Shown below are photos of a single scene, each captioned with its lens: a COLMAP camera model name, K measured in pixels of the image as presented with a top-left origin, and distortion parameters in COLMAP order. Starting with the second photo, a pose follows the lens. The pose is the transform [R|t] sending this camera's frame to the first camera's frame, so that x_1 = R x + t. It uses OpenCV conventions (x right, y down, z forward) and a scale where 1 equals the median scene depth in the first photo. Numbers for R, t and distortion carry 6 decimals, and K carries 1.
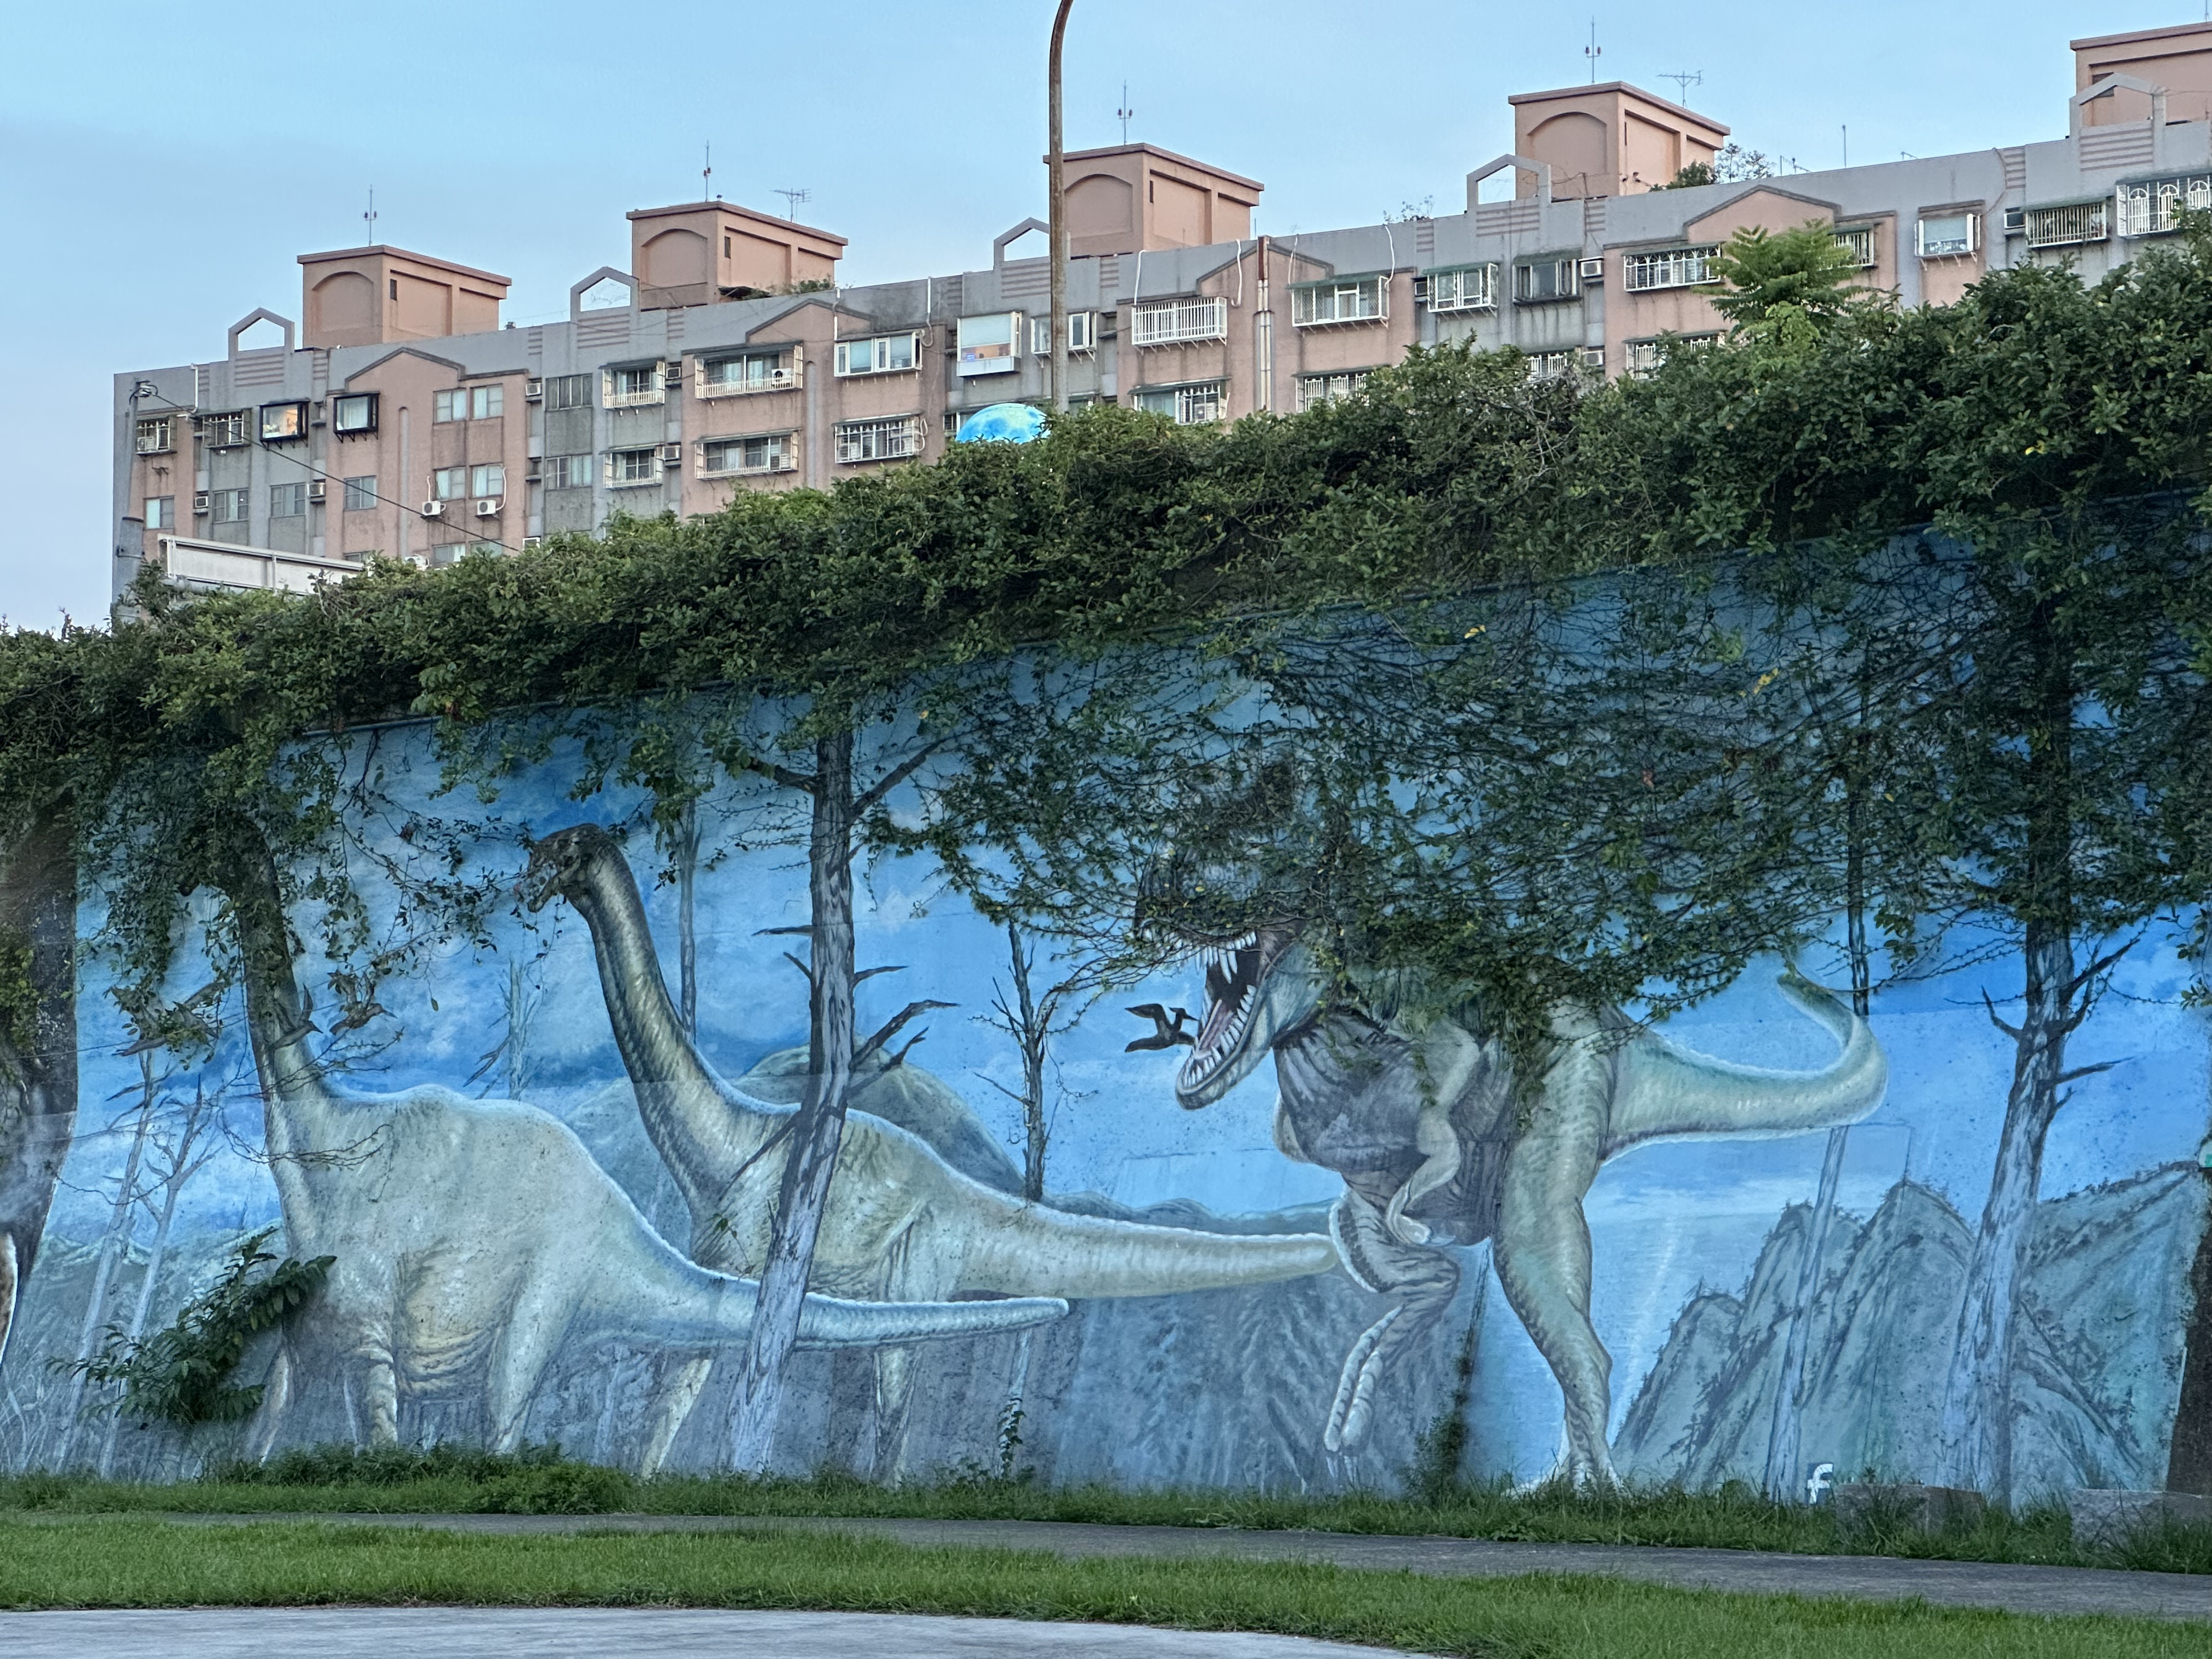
lens RADIAL K [[5749.6, 0, 1120.5], [0, 5749.6, 827.1], [0, 0, 1]] dist [0.115779, 0.000000]
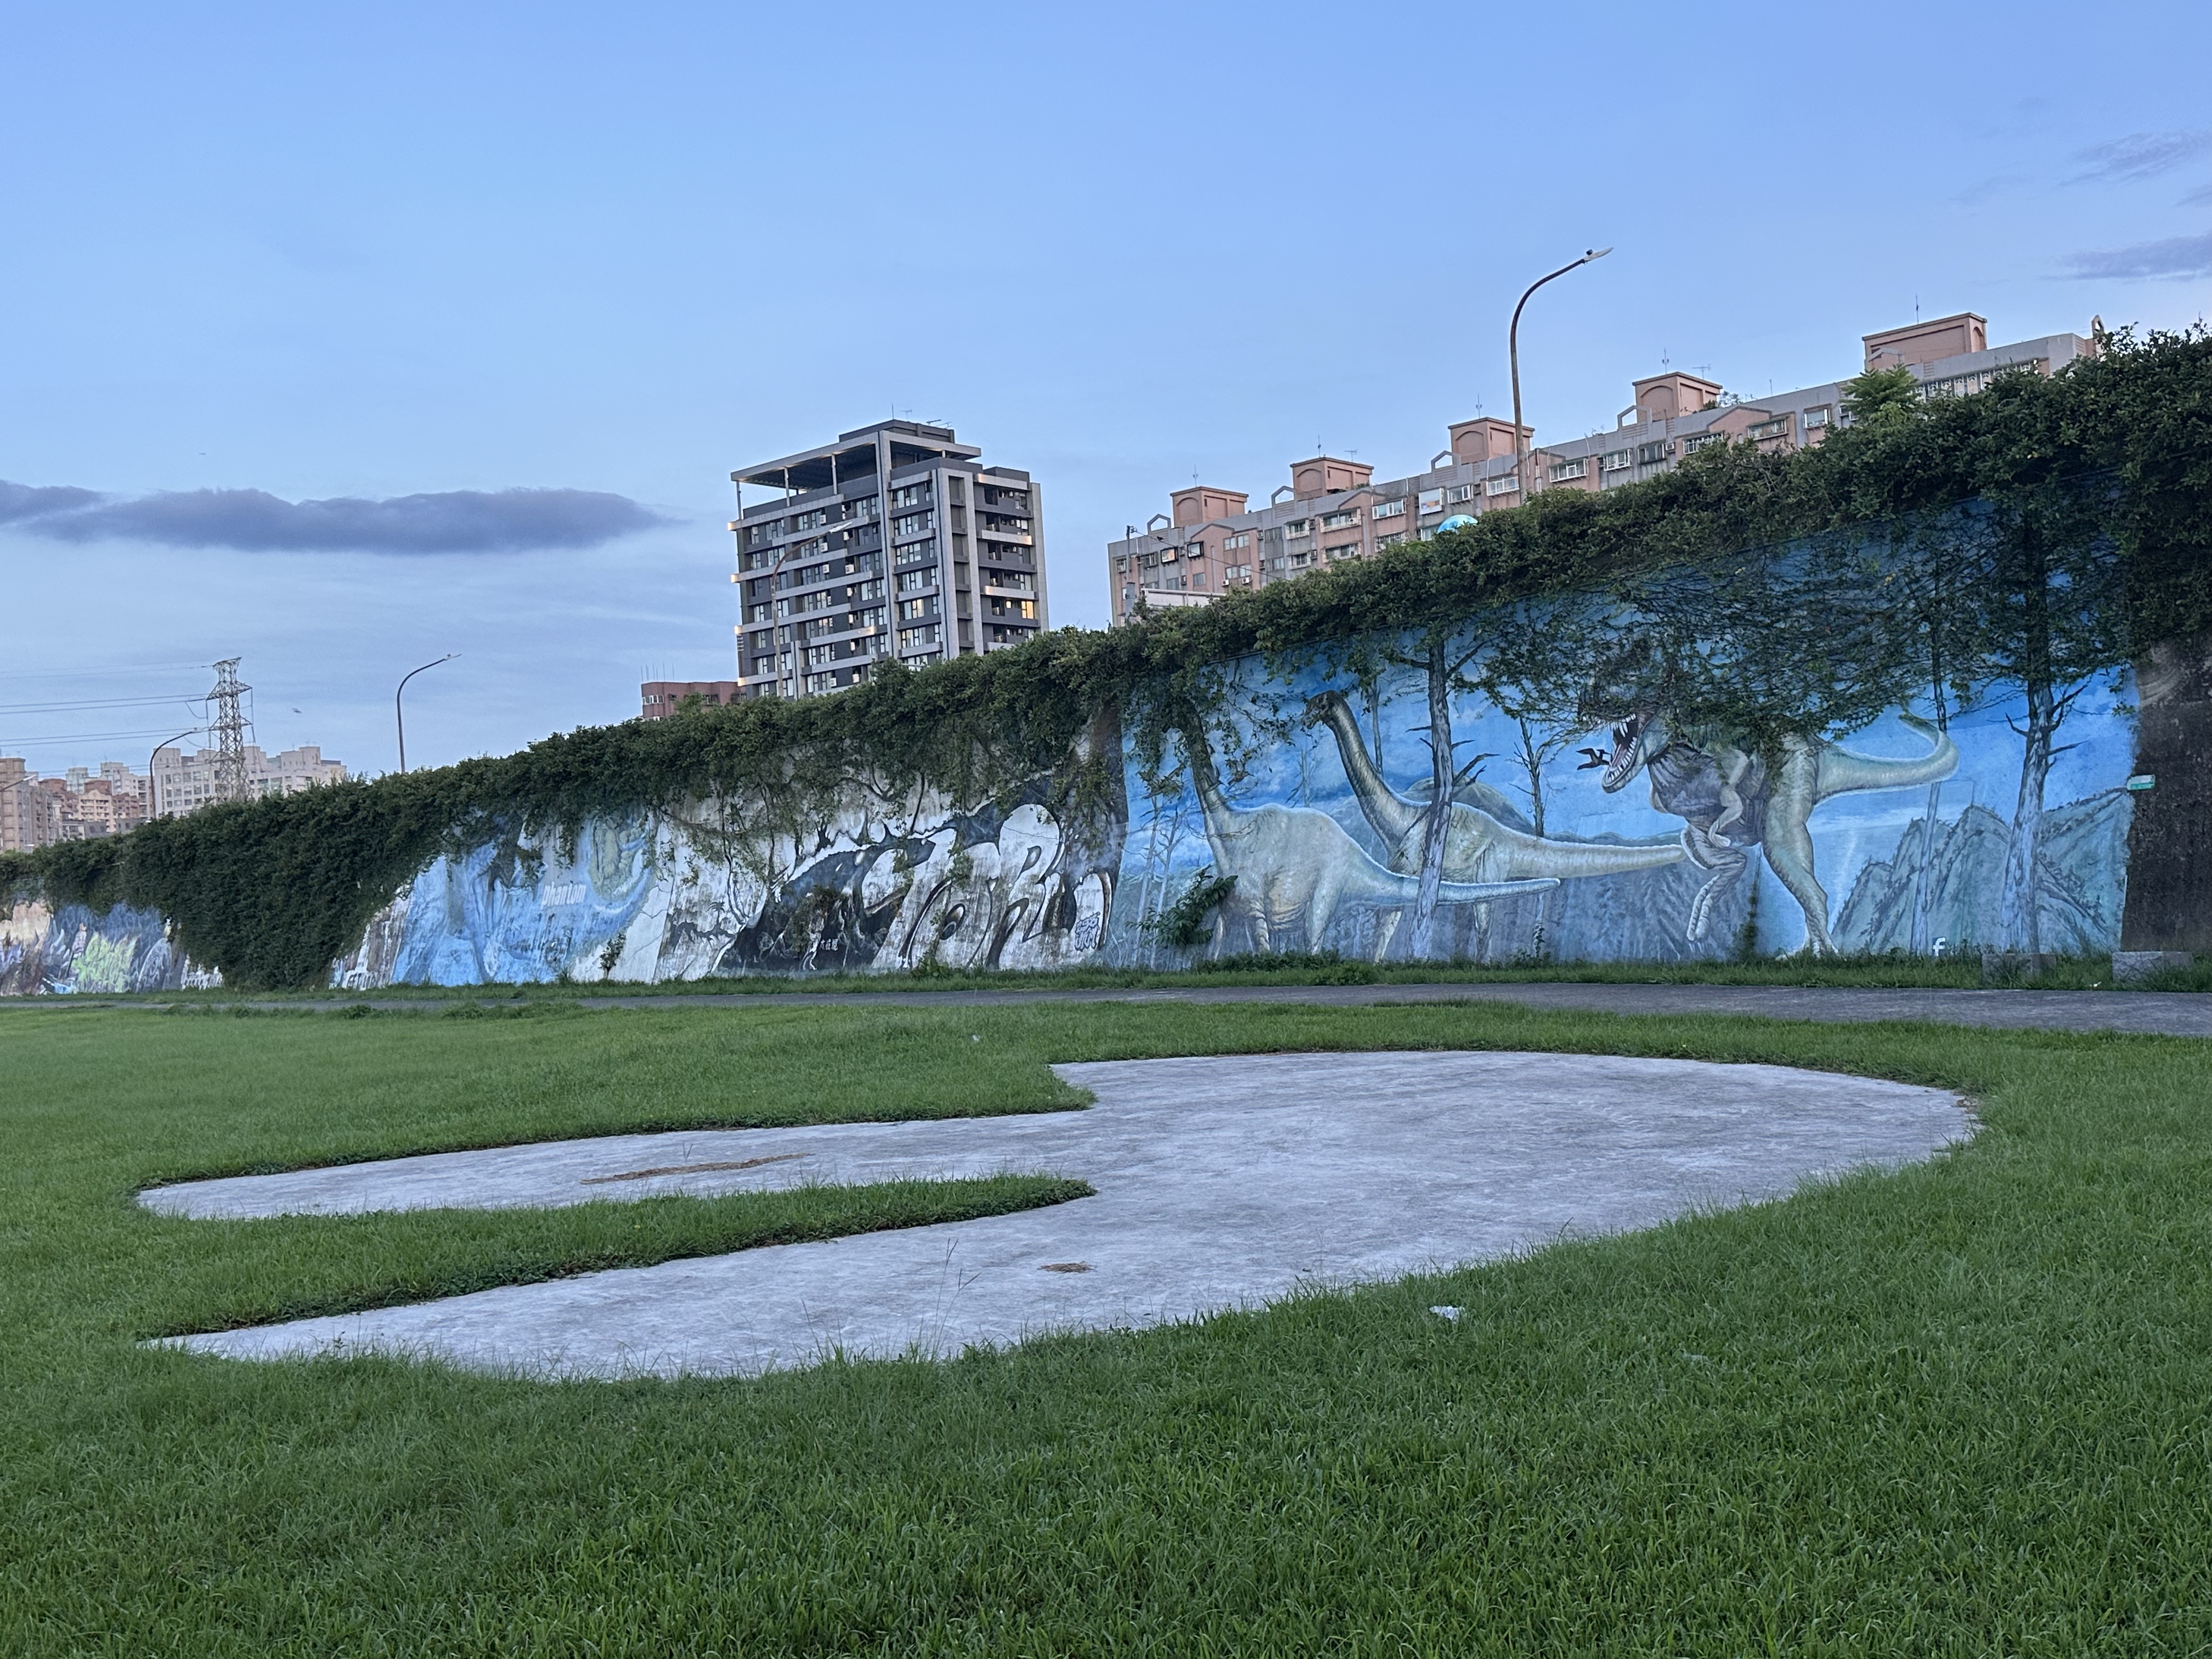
lens RADIAL K [[2104.6, 0, 1097.6], [0, 2104.6, 833.8], [0, 0, 1]] dist [0.047679, 0.000000]
pose [[0.980463, -0.064512, -0.185821, -0.033013], [0.076546, 0.995359, 0.058323, 0.000400], [0.181196, -0.071407, 0.980851, 0.138262]]
